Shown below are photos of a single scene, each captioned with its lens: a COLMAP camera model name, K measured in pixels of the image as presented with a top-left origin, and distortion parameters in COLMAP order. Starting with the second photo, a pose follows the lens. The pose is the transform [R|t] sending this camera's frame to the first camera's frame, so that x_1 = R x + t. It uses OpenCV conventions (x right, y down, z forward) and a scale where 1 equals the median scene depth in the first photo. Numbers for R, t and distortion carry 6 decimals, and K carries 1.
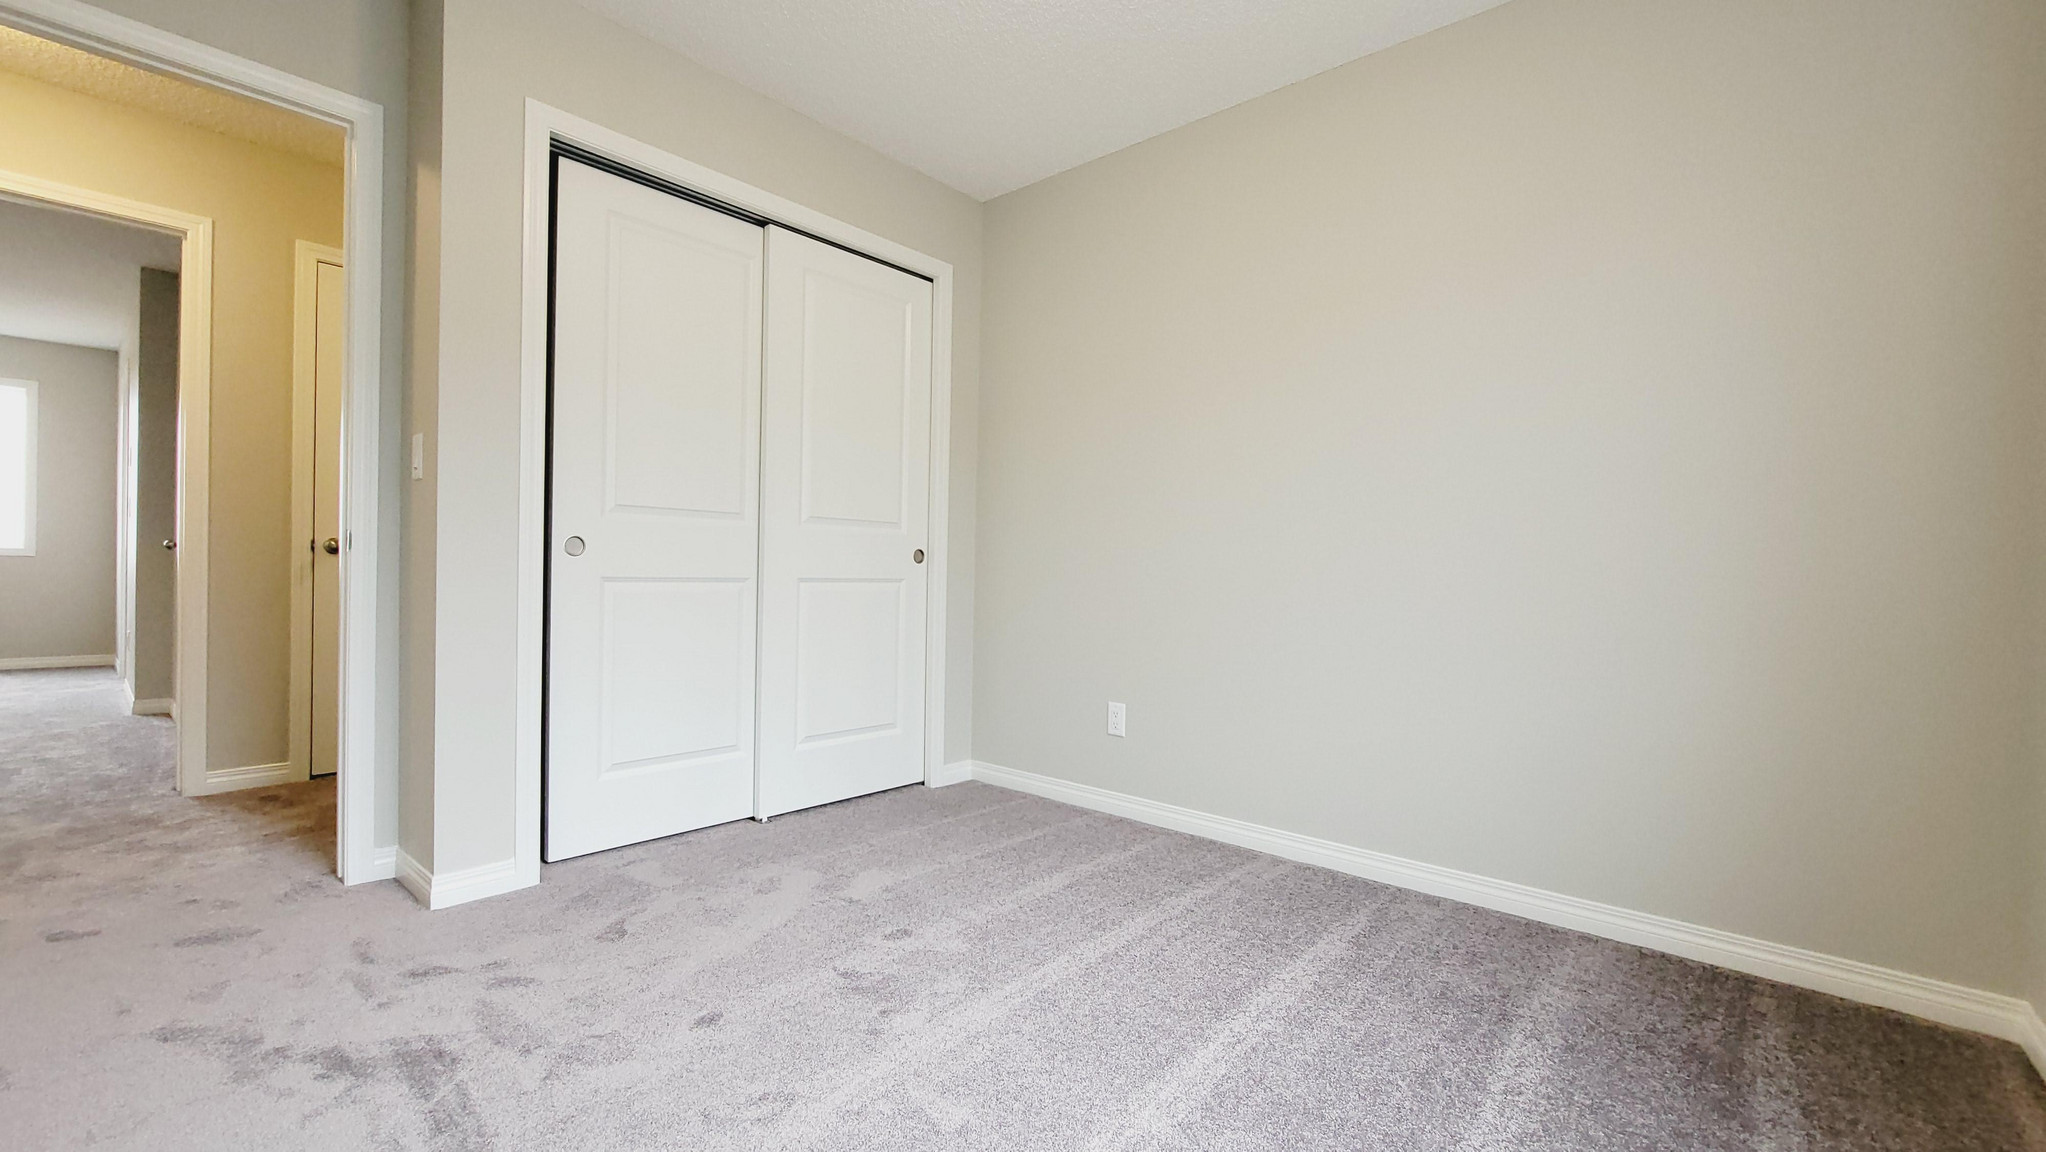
lens RADIAL K [[838.5, 0, 1023.0], [0, 838.5, 576.0], [0, 0, 1]] dist [-0.000062, -0.000252]
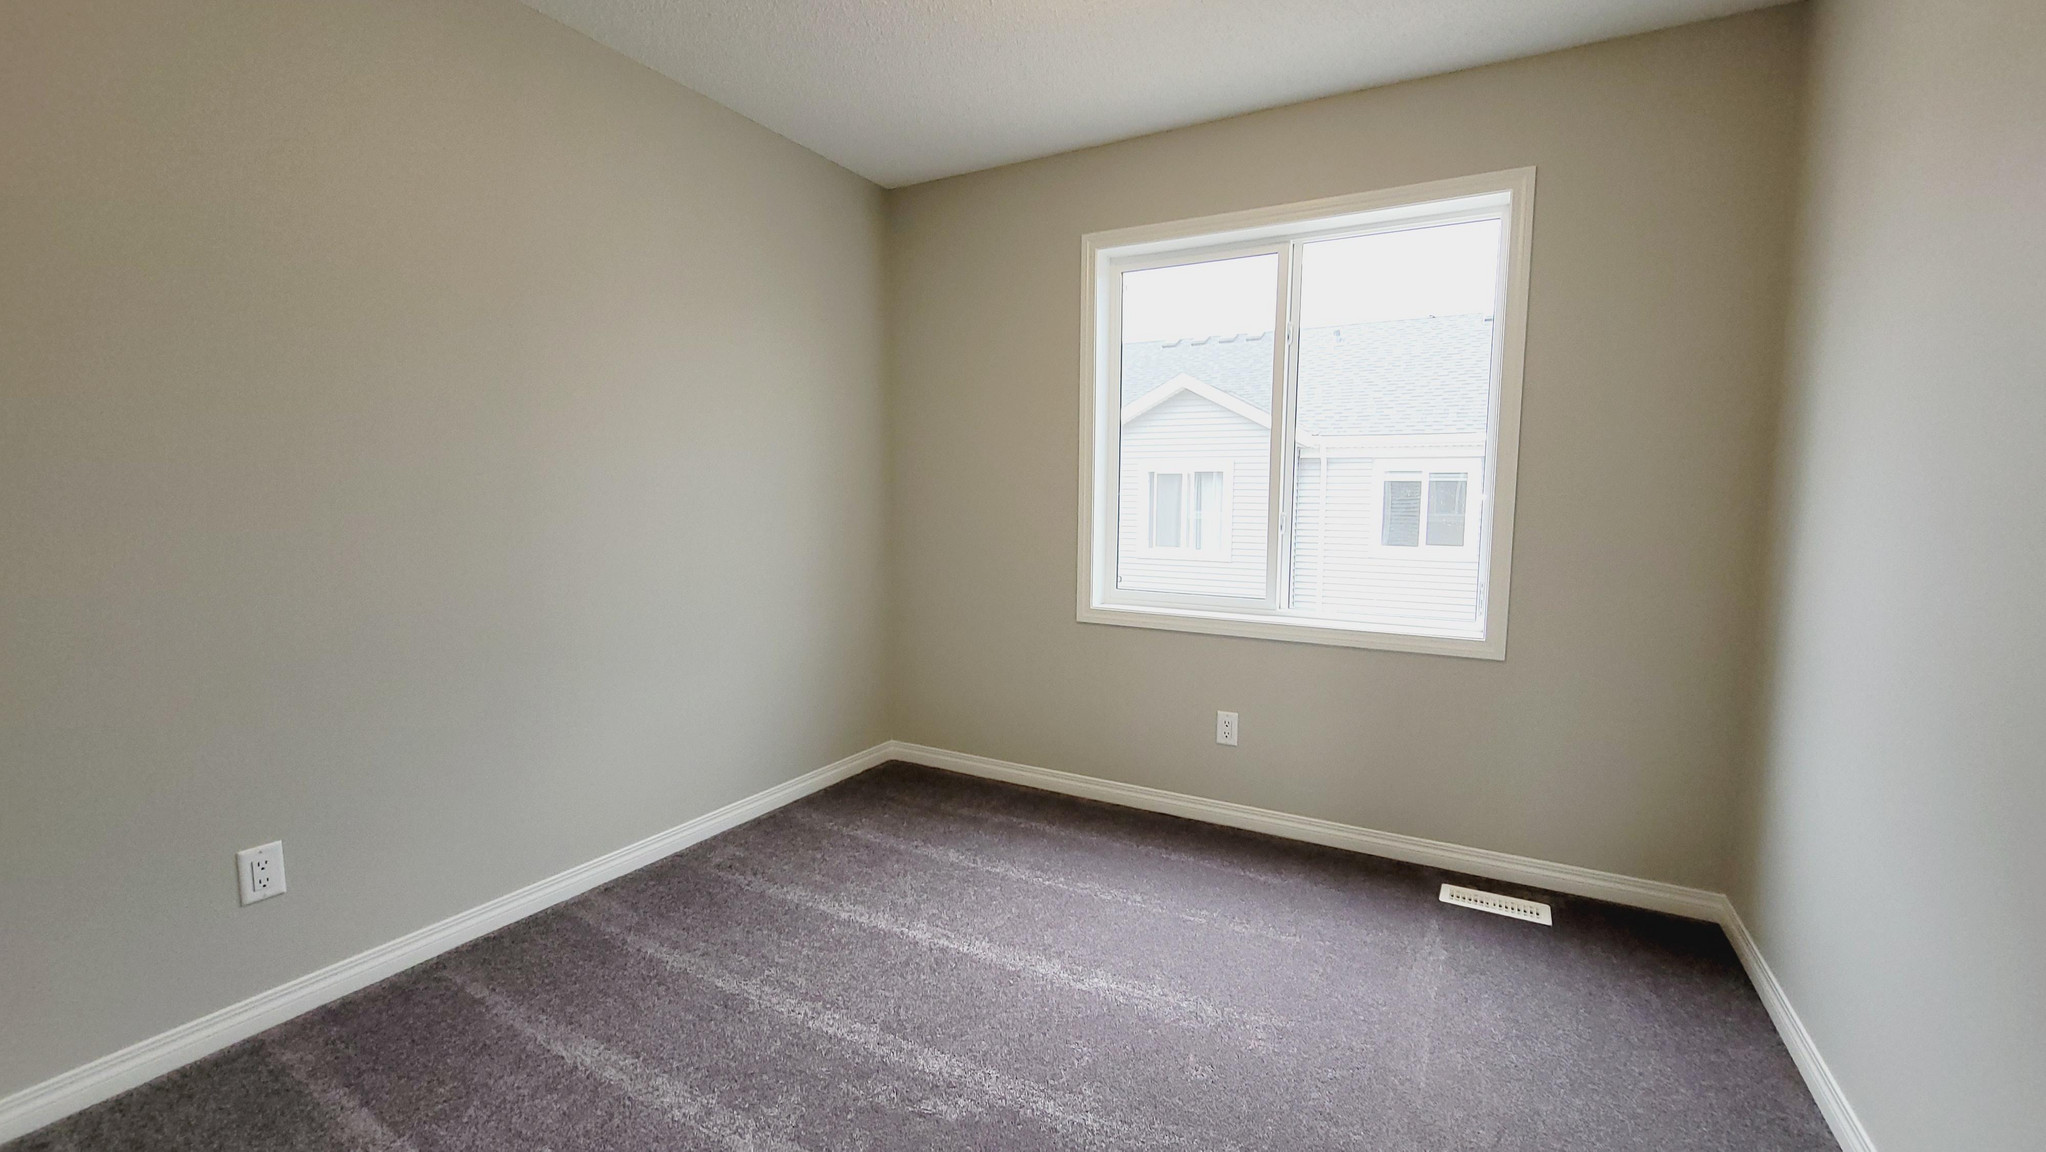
lens RADIAL K [[838.5, 0, 1023.0], [0, 838.5, 576.0], [0, 0, 1]] dist [-0.000062, -0.000252]
pose [[-0.223196, -0.105916, 0.969002, -0.858032], [-0.007437, 0.994235, 0.106961, -0.151049], [-0.974745, 0.016667, -0.222697, 0.959433]]
